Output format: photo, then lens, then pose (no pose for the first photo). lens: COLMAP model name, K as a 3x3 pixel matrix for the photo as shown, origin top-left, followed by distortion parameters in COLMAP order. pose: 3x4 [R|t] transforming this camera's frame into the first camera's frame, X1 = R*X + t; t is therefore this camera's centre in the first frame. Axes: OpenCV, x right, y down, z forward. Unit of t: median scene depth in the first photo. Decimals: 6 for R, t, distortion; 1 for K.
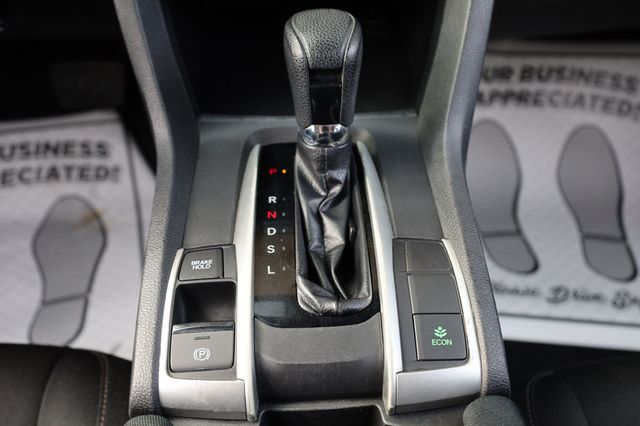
lens RADIAL K [[624.9, 0, 320.0], [0, 624.9, 213.0], [0, 0, 1]] dist [-0.001093, 0.002971]
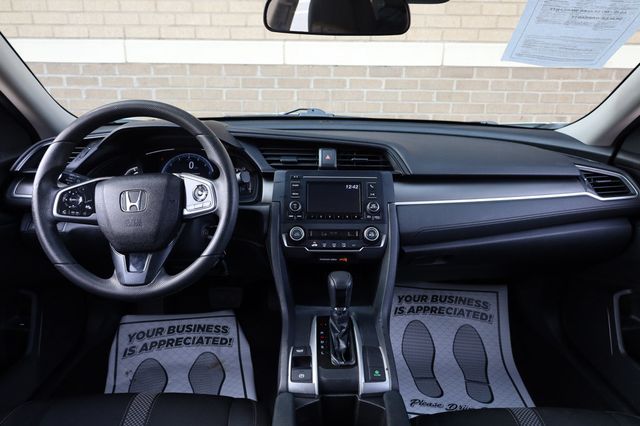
lens RADIAL K [[442.7, 0, 320.0], [0, 442.7, 213.0], [0, 0, 1]] dist [-0.003598, -0.002191]
pose [[0.999471, 0.025423, -0.020265, -0.057293], [-0.031451, 0.913971, -0.404558, 0.304575], [0.008237, 0.404982, 0.914288, -1.131452]]
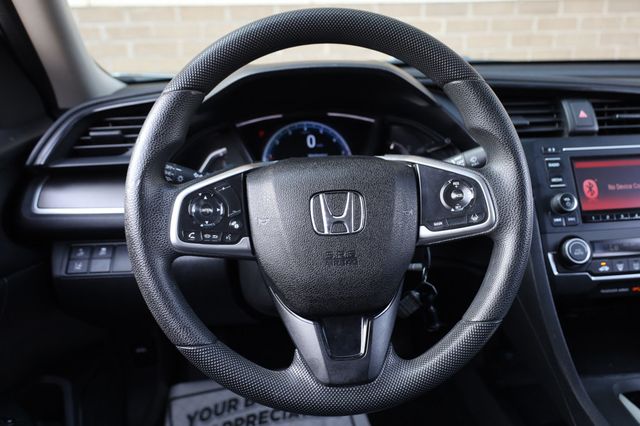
lens RADIAL K [[518.5, 0, 320.0], [0, 518.5, 213.0], [0, 0, 1]] dist [0.007196, 0.003300]
pose [[0.997622, -0.032588, 0.060726, -1.033455], [0.053239, 0.923950, -0.378789, -0.081477], [-0.043764, 0.381122, 0.923488, -0.413869]]
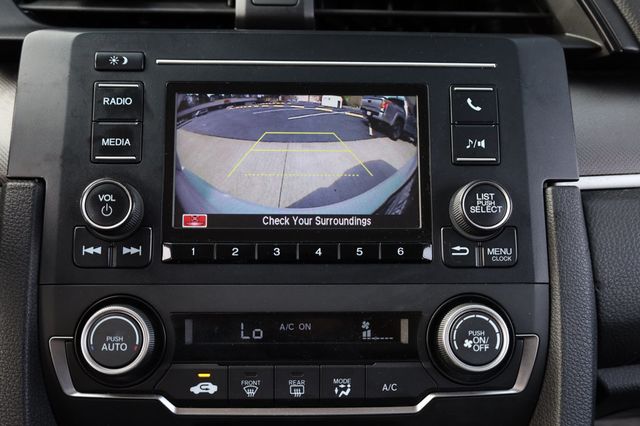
lens RADIAL K [[778.8, 0, 320.0], [0, 778.8, 213.0], [0, 0, 1]] dist [-0.007808, -0.004241]
pose [[0.999635, 0.026945, -0.001833, -0.005201], [-0.026219, 0.951913, -0.305243, -0.386358], [-0.006480, 0.305180, 0.952273, 0.143122]]
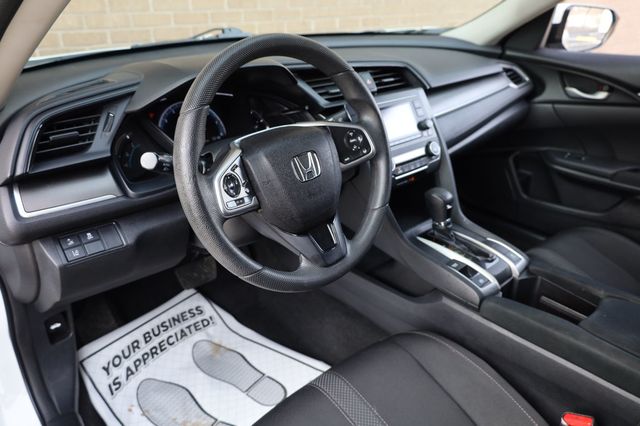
lens RADIAL K [[473.3, 0, 320.0], [0, 473.3, 213.0], [0, 0, 1]] dist [-0.002337, 0.002772]
pose [[0.767839, -0.266765, 0.582460, -1.917703], [0.402726, 0.908066, -0.115011, -0.152199], [-0.498231, 0.322882, 0.804682, -0.683538]]
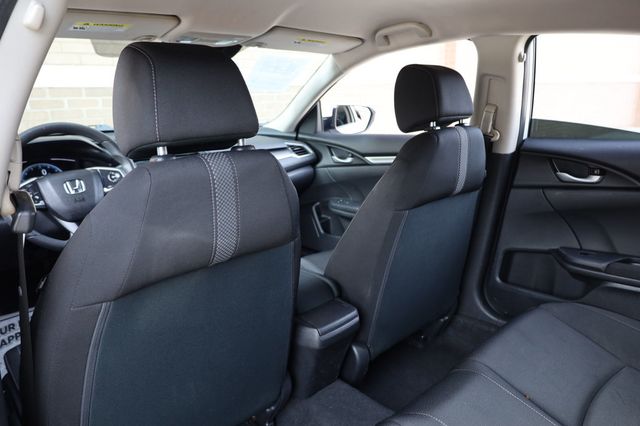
lens RADIAL K [[472.7, 0, 320.0], [0, 472.7, 213.0], [0, 0, 1]] dist [-0.005167, -0.003563]
pose [[0.756305, -0.168100, 0.632254, -1.734315], [0.433176, 0.852903, -0.291402, 1.316415], [-0.490267, 0.494265, 0.717872, -2.425151]]
